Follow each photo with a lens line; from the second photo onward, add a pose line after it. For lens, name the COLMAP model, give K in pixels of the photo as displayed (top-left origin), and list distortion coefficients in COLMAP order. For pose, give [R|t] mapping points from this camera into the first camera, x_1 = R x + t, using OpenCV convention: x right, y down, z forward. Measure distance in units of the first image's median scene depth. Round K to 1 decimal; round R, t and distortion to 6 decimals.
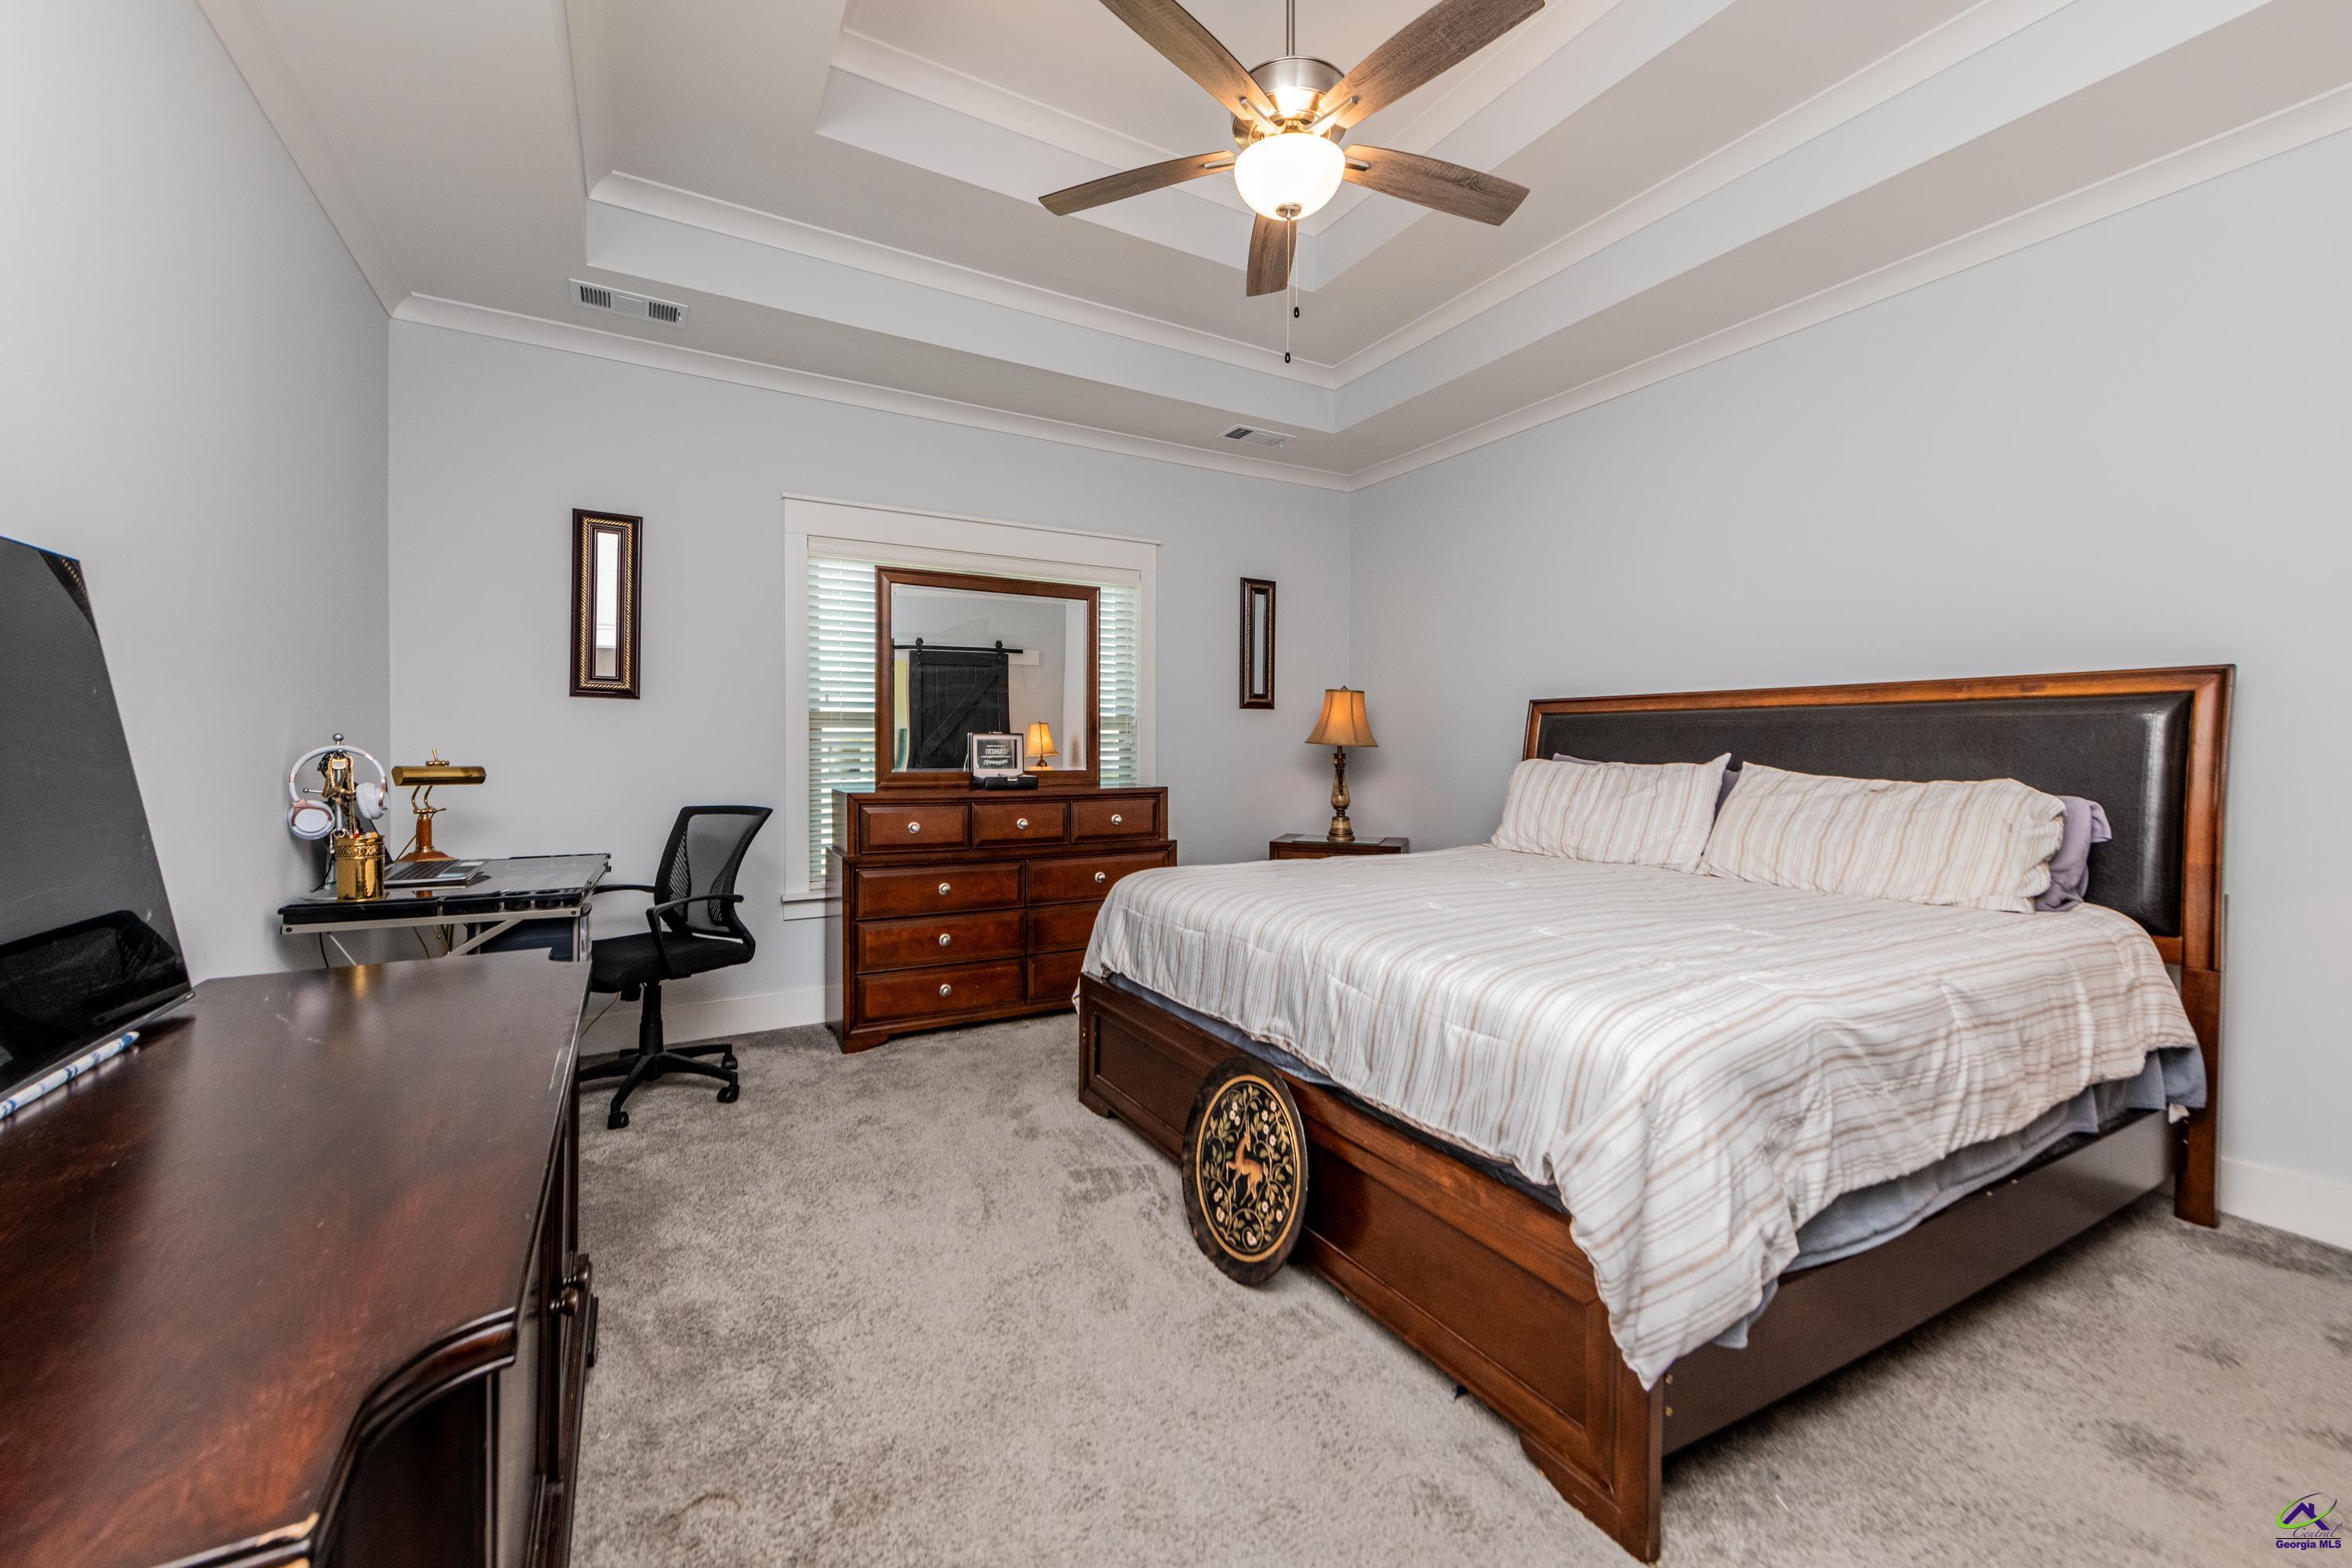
lens RADIAL K [[927.6, 0, 1186.3], [0, 927.6, 763.6], [0, 0, 1]] dist [0.010312, -0.002272]
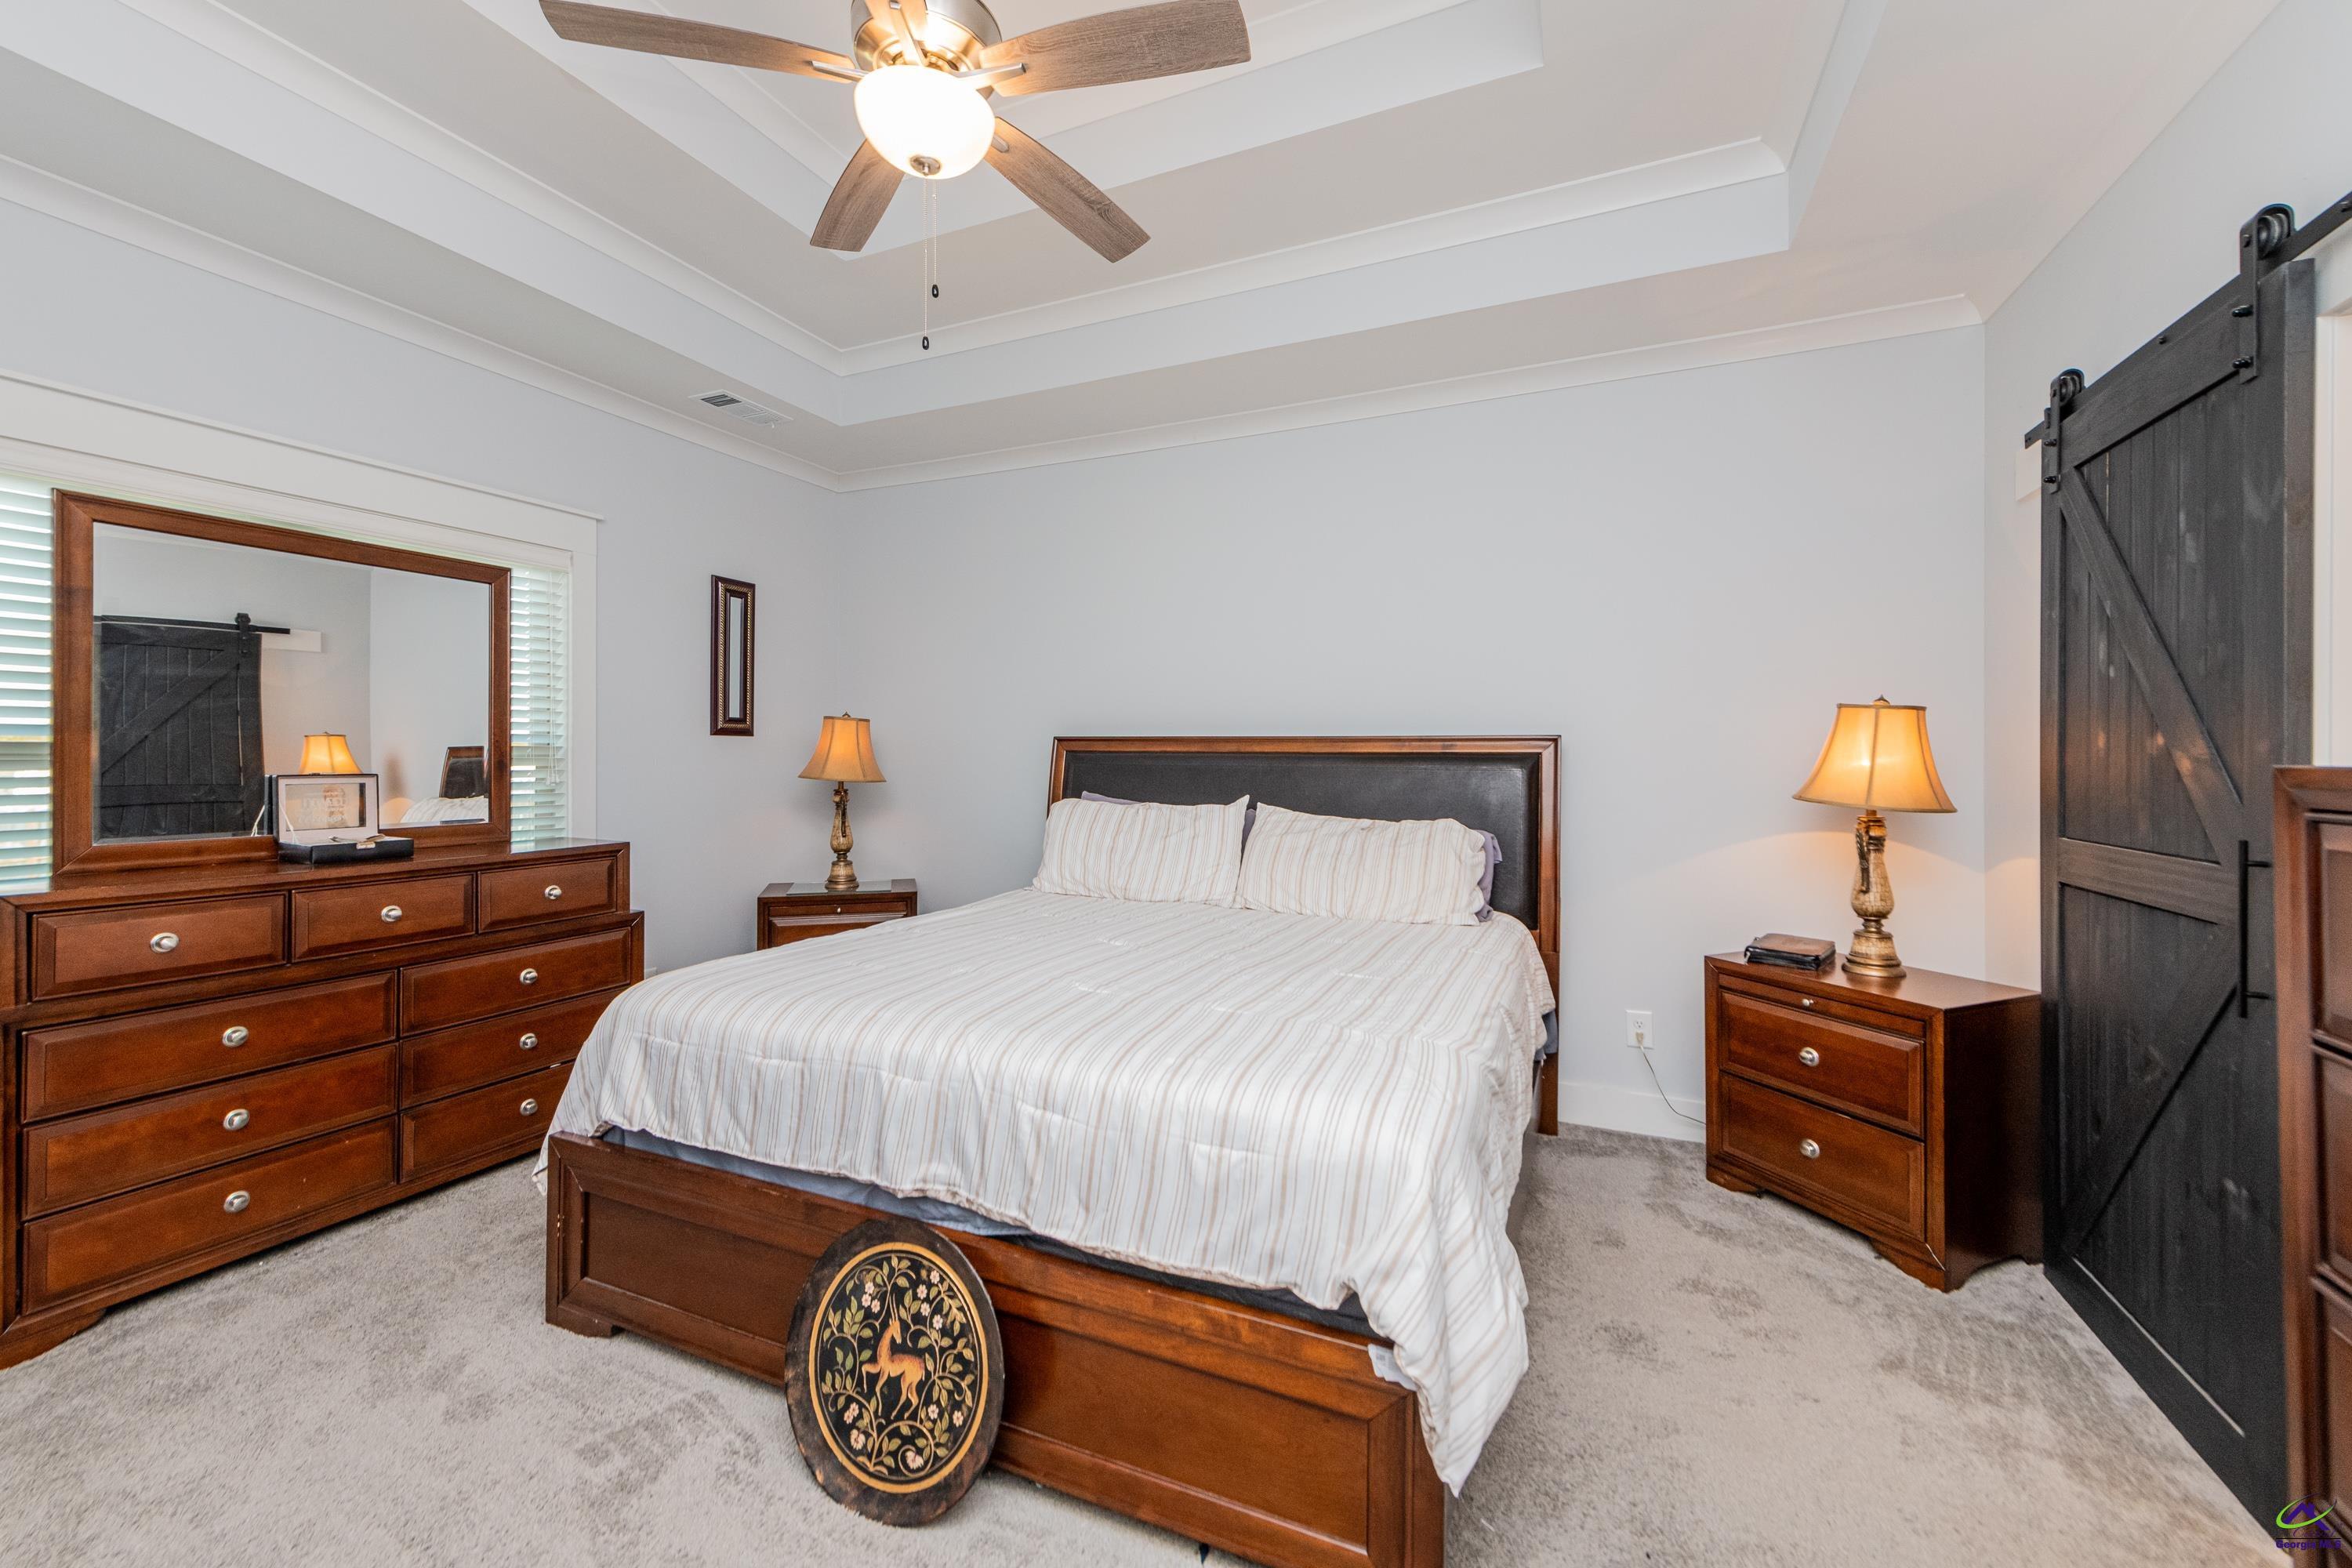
lens RADIAL K [[927.6, 0, 1184.8], [0, 927.6, 762.0], [0, 0, 1]] dist [0.010312, -0.002272]
pose [[0.808218, -0.000078, 0.588883, -0.146646], [0.005413, 0.999959, -0.007296, -0.047531], [-0.588858, 0.009084, 0.808186, 0.161720]]
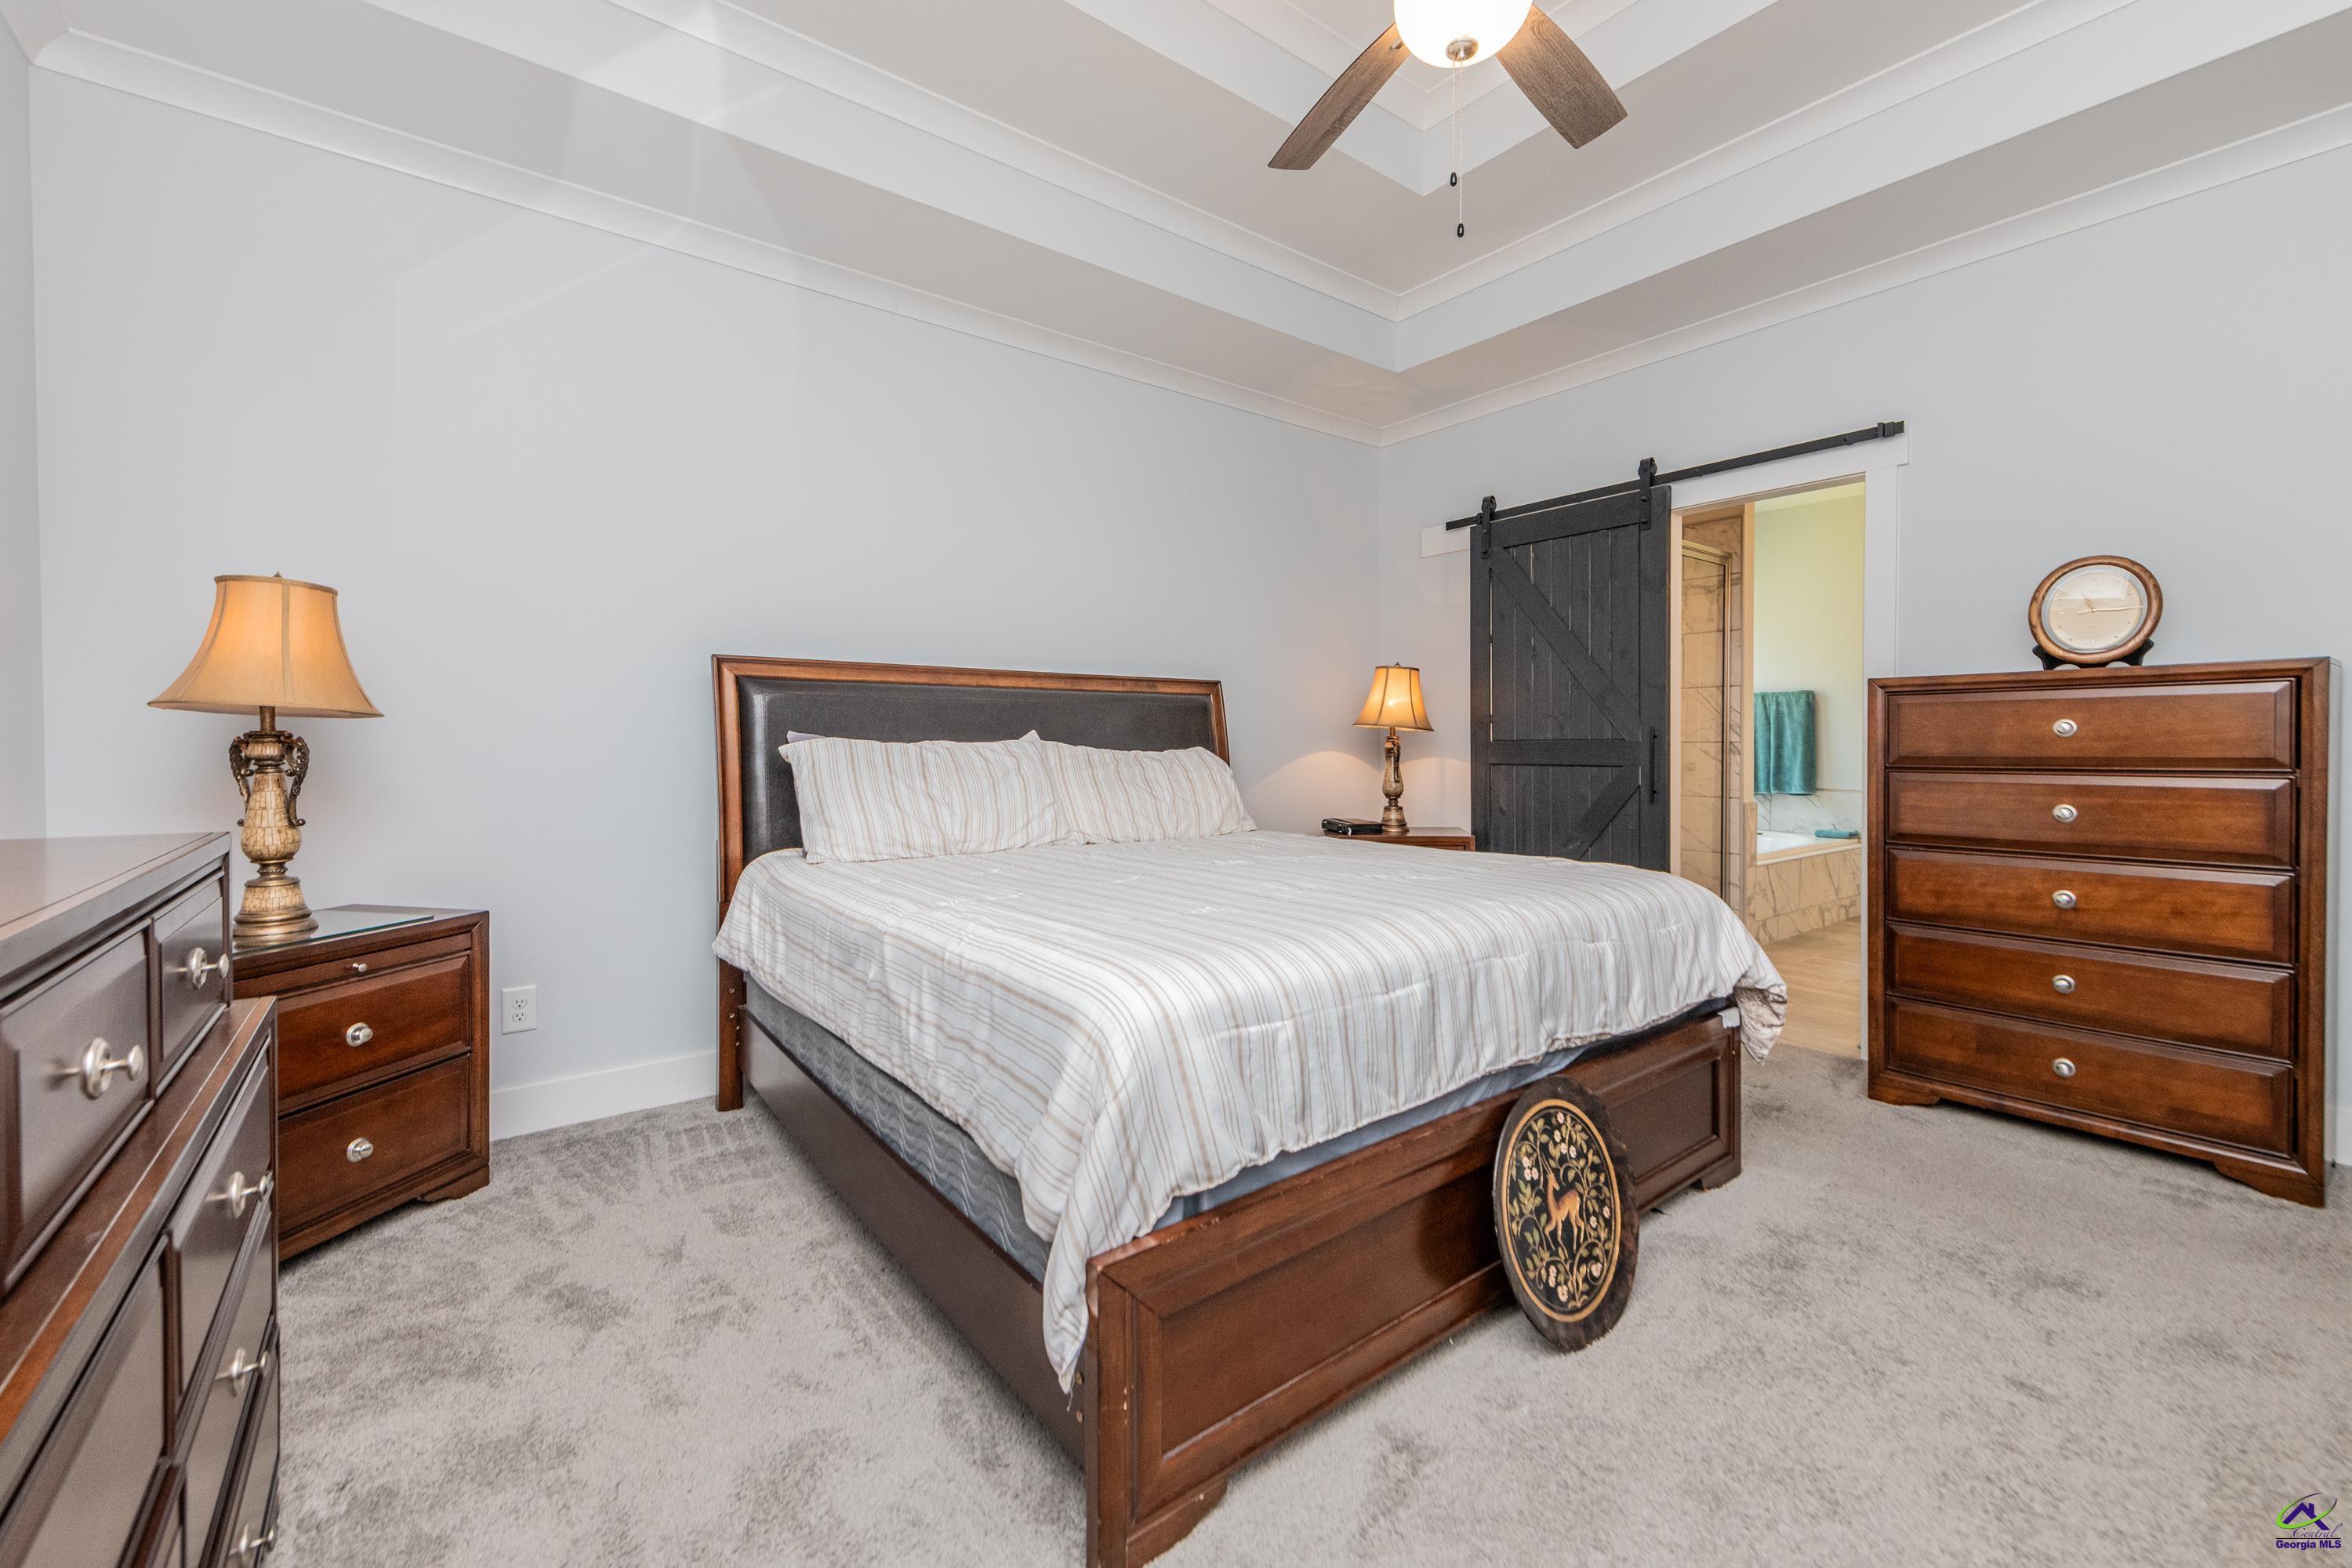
lens RADIAL K [[927.6, 0, 1208.9], [0, 927.6, 749.1], [0, 0, 1]] dist [0.010312, -0.002272]
pose [[-0.128732, -0.013375, 0.991589, -0.532856], [0.017994, 0.999713, 0.015821, -0.002564], [-0.991516, 0.019880, -0.128454, 1.038146]]
